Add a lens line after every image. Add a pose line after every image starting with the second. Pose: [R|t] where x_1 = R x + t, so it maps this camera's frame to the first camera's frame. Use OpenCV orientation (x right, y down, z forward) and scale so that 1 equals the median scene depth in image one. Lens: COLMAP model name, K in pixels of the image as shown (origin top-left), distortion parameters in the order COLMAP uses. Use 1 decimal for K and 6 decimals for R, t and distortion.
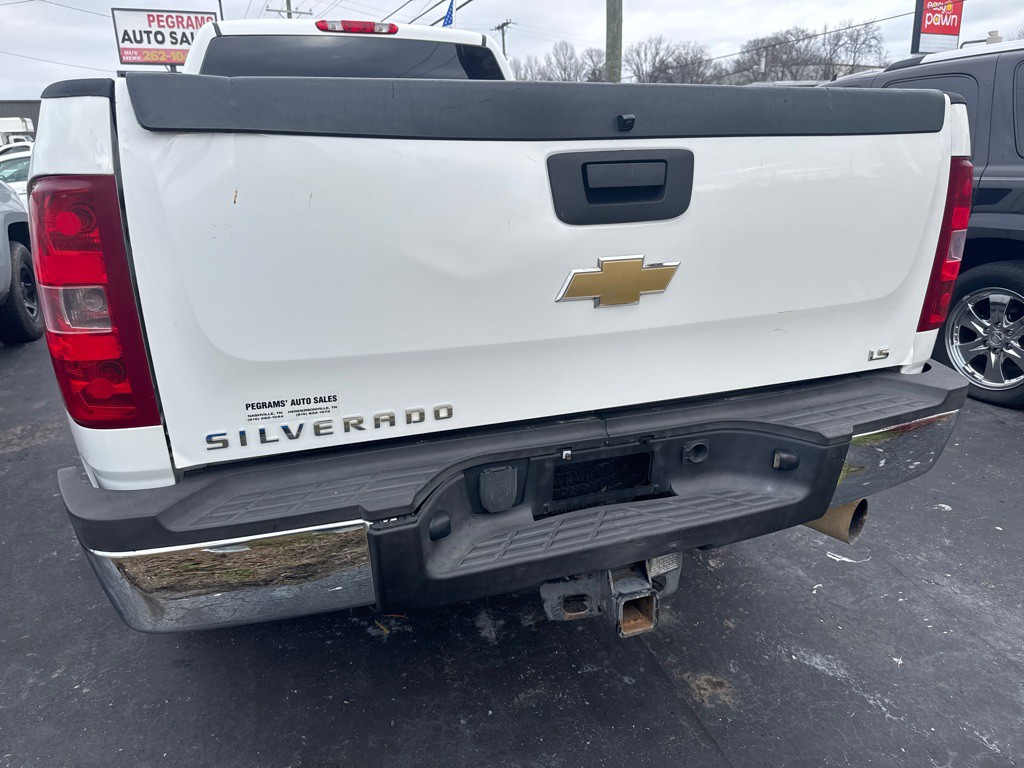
lens RADIAL K [[725.9, 0, 516.7], [0, 725.9, 384.5], [0, 0, 1]] dist [0.000762, -0.002467]
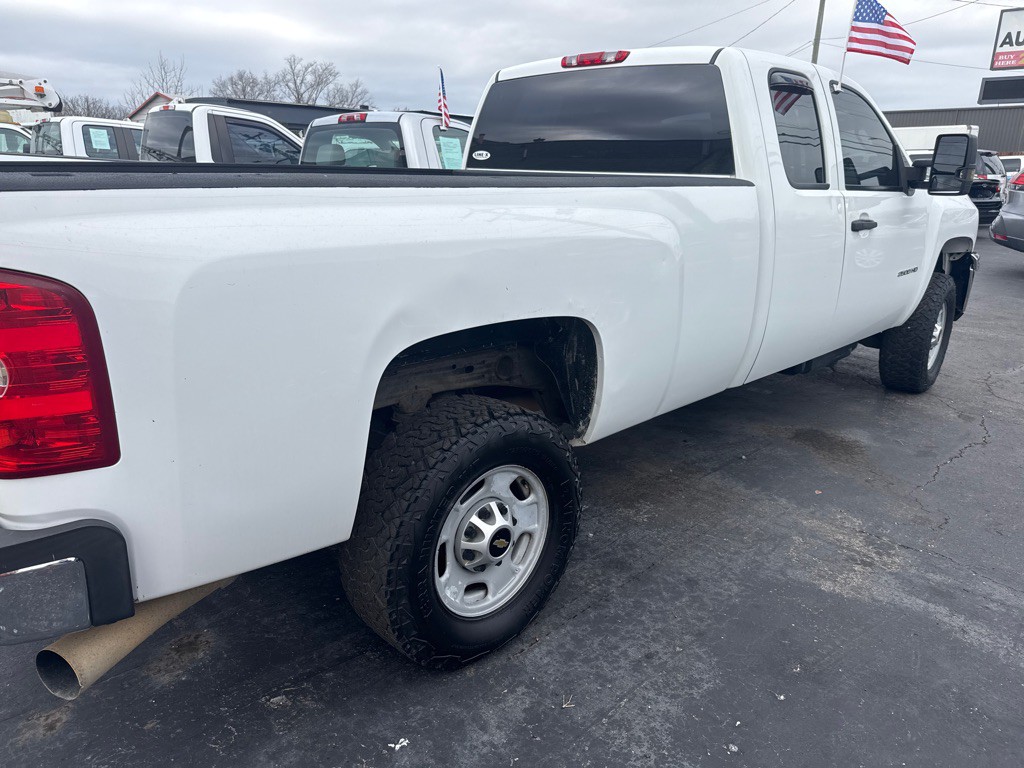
lens RADIAL K [[723.4, 0, 506.8], [0, 723.4, 388.4], [0, 0, 1]] dist [0.009600, -0.009280]
pose [[0.410307, 0.292756, -0.863679, 0.124317], [-0.294126, 0.938943, 0.178538, -0.040249], [0.863214, 0.180776, 0.471362, 0.096145]]
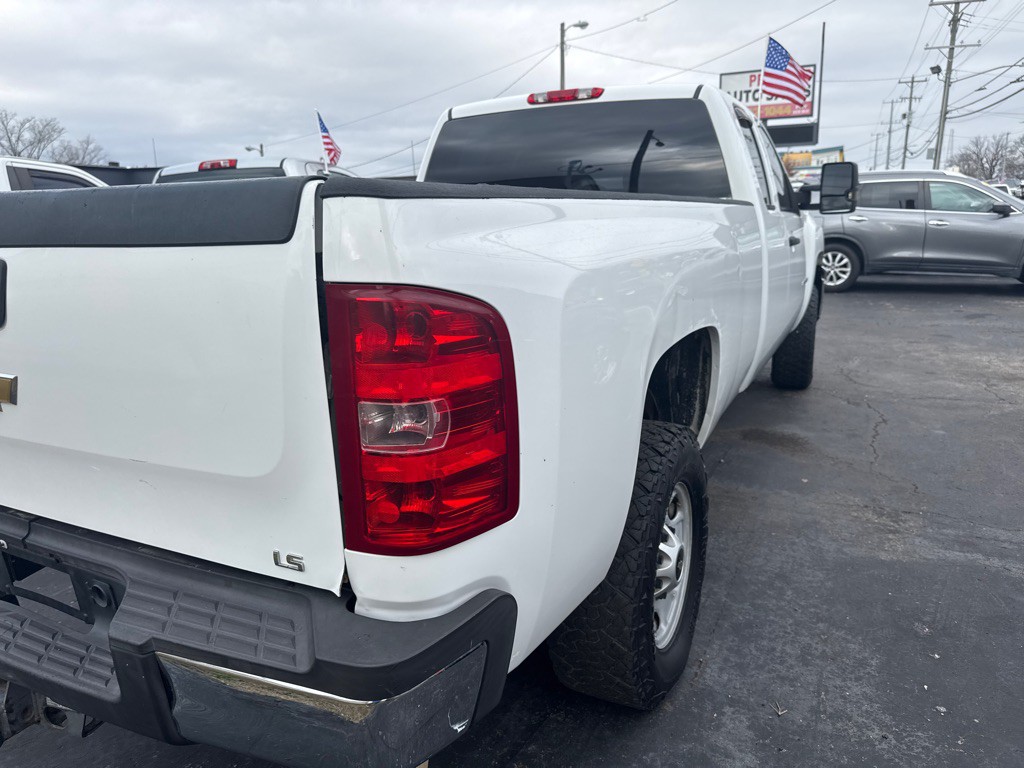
lens RADIAL K [[725.9, 0, 516.7], [0, 725.9, 384.5], [0, 0, 1]] dist [0.000762, -0.002467]
pose [[0.686449, 0.166701, -0.707812, 0.090937], [-0.206211, 0.978037, 0.030355, -0.022591], [0.697327, 0.125121, 0.705748, 0.055672]]
